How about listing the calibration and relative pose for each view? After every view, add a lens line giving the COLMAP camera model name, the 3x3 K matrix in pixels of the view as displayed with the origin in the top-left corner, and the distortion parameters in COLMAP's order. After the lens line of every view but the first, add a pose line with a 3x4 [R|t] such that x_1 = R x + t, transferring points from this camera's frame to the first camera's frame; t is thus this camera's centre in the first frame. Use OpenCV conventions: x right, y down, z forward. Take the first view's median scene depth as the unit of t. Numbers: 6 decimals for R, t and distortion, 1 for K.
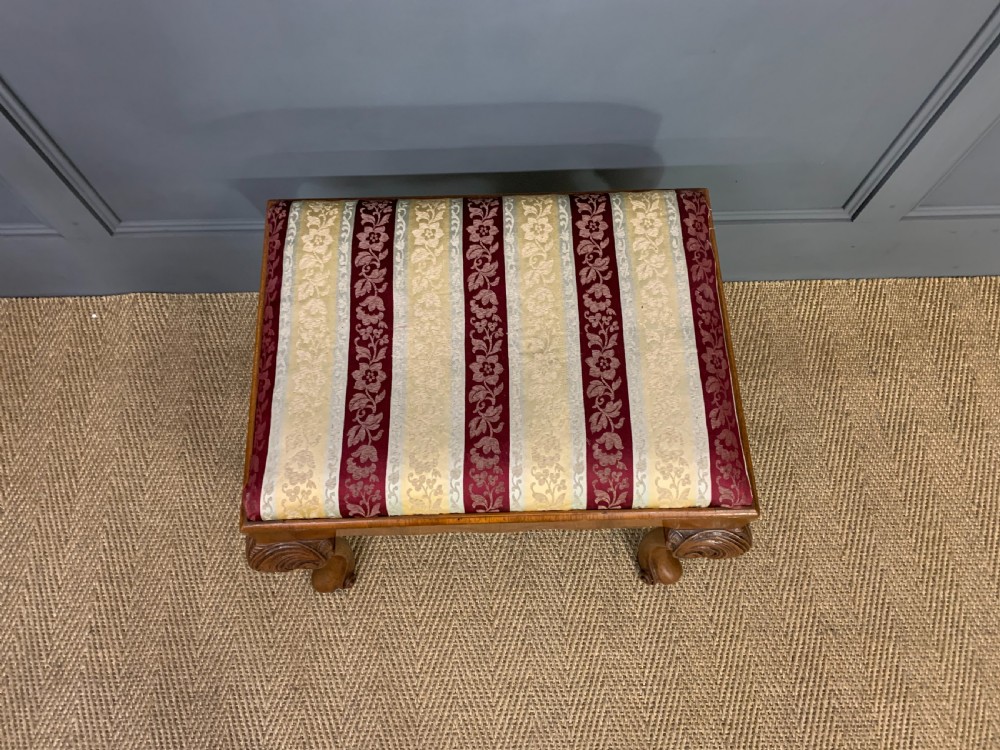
lens RADIAL K [[764.6, 0, 487.6], [0, 764.6, 361.1], [0, 0, 1]] dist [0.012257, 0.003487]
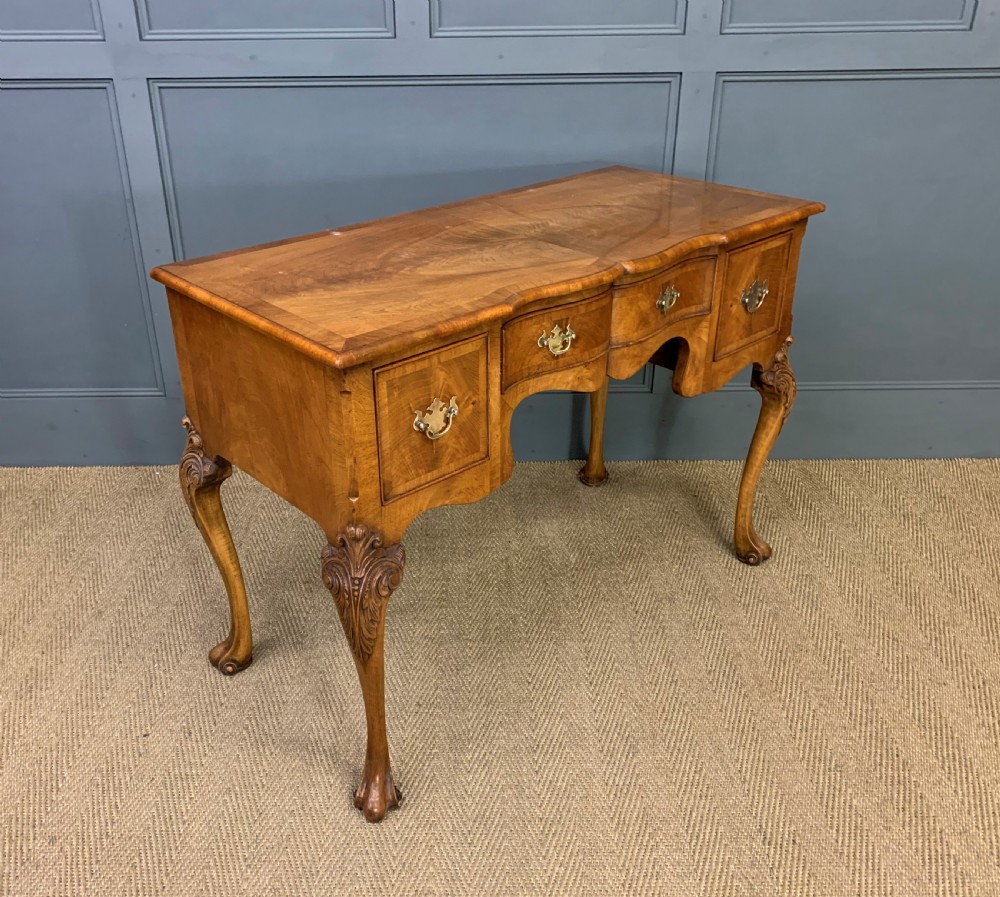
lens RADIAL K [[968.6, 0, 460.7], [0, 968.6, 433.4], [0, 0, 1]] dist [0.030983, 0.000000]
pose [[0.999629, 0.003037, -0.027068, 0.130693], [-0.020148, 0.751220, -0.659745, 1.273549], [0.018330, 0.660045, 0.751002, -0.495266]]
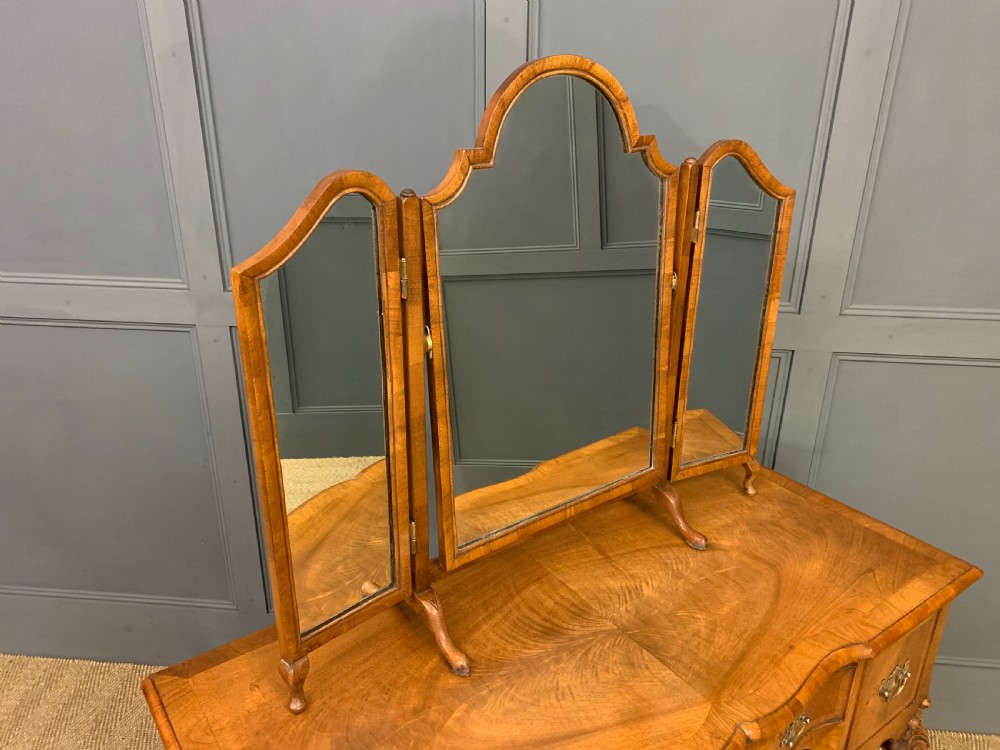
lens RADIAL K [[764.6, 0, 492.8], [0, 764.6, 369.3], [0, 0, 1]] dist [0.012257, 0.003487]
pose [[0.992430, 0.055931, -0.109336, 0.125817], [-0.117488, 0.691642, -0.712620, 0.584746], [0.035764, 0.720072, 0.692978, -0.469190]]
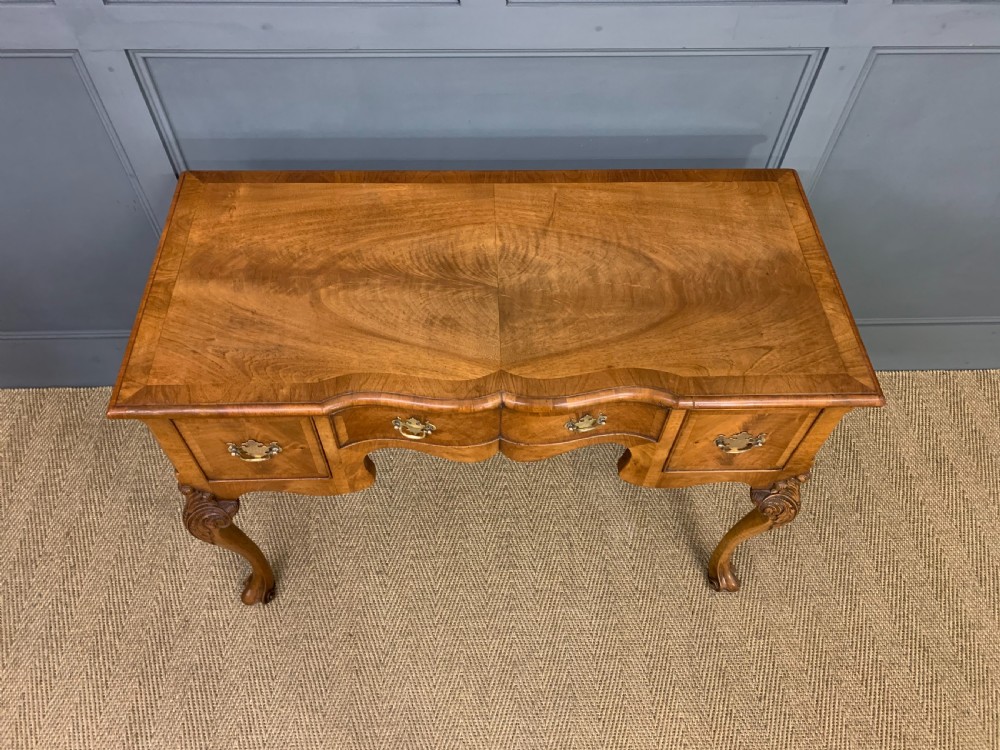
lens RADIAL K [[764.6, 0, 502.4], [0, 764.6, 355.2], [0, 0, 1]] dist [0.012257, 0.003487]
pose [[0.999593, 0.001484, 0.028497, -0.007162], [0.005284, 0.971749, -0.235958, 0.251317], [-0.028042, 0.236012, 0.971345, -0.523203]]
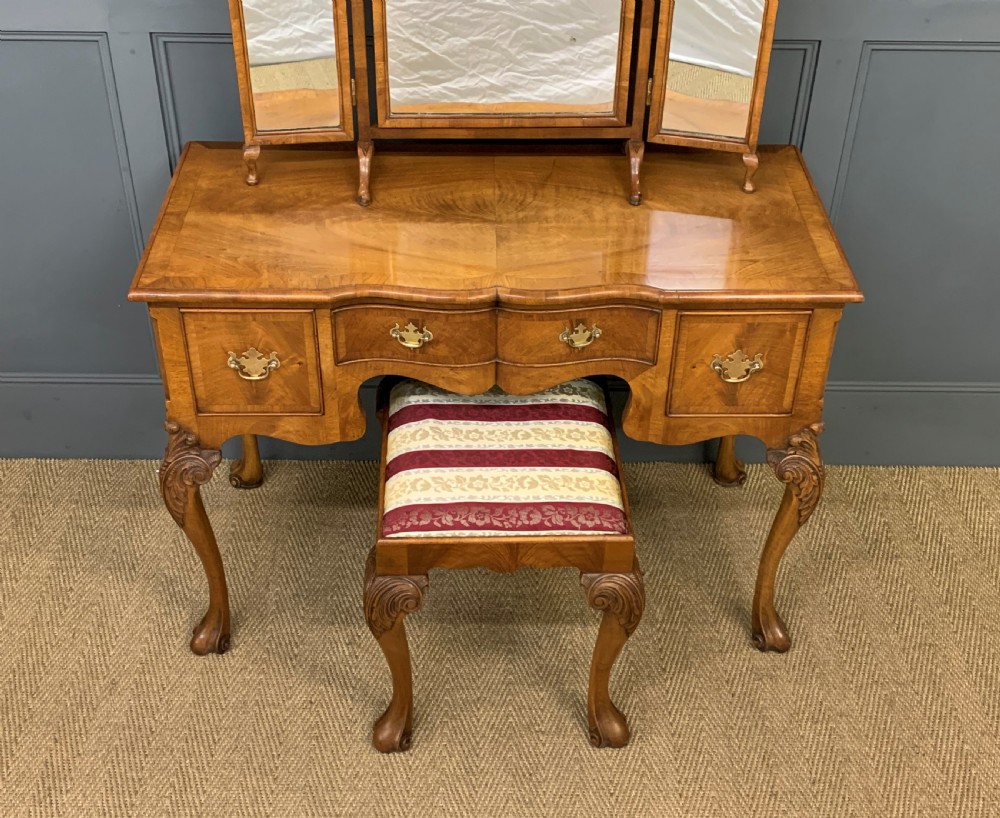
lens RADIAL K [[1283.3, 0, 490.6], [0, 1283.3, 394.6], [0, 0, 1]] dist [0.077060, 0.000000]
pose [[0.999618, 0.025227, -0.011265, 0.034973], [-0.027398, 0.852754, -0.521593, 1.031236], [-0.003552, 0.521703, 0.853120, -0.929227]]
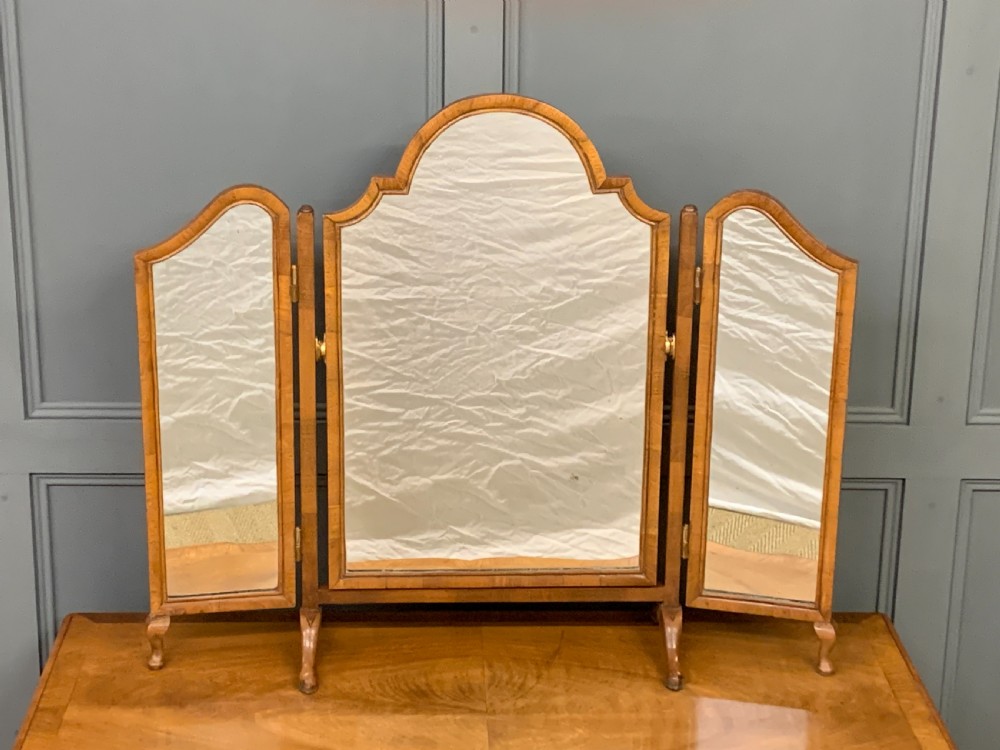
lens RADIAL K [[1951.8, 0, 479.0], [0, 1951.8, 327.7], [0, 0, 1]] dist [0.127251, 0.000000]
pose [[0.999877, 0.015661, -0.000964, 0.003874], [-0.010529, 0.624136, -0.781245, 1.218661], [-0.011634, 0.781159, 0.624224, -1.094664]]
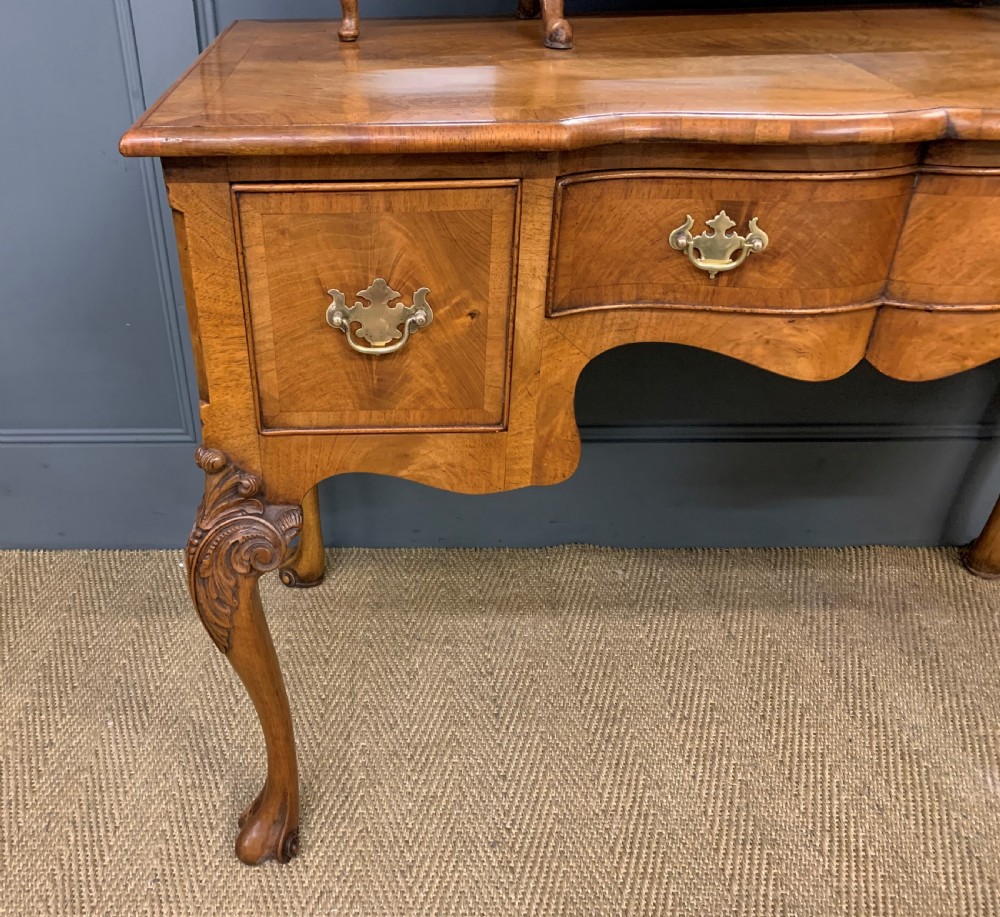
lens RADIAL K [[934.7, 0, 382.8], [0, 934.7, 451.5], [0, 0, 1]] dist [0.016885, 0.000000]
pose [[0.998704, 0.007996, -0.050262, -0.267221], [-0.036090, 0.807590, -0.588639, 0.536978], [0.035884, 0.589690, 0.806832, 0.075936]]
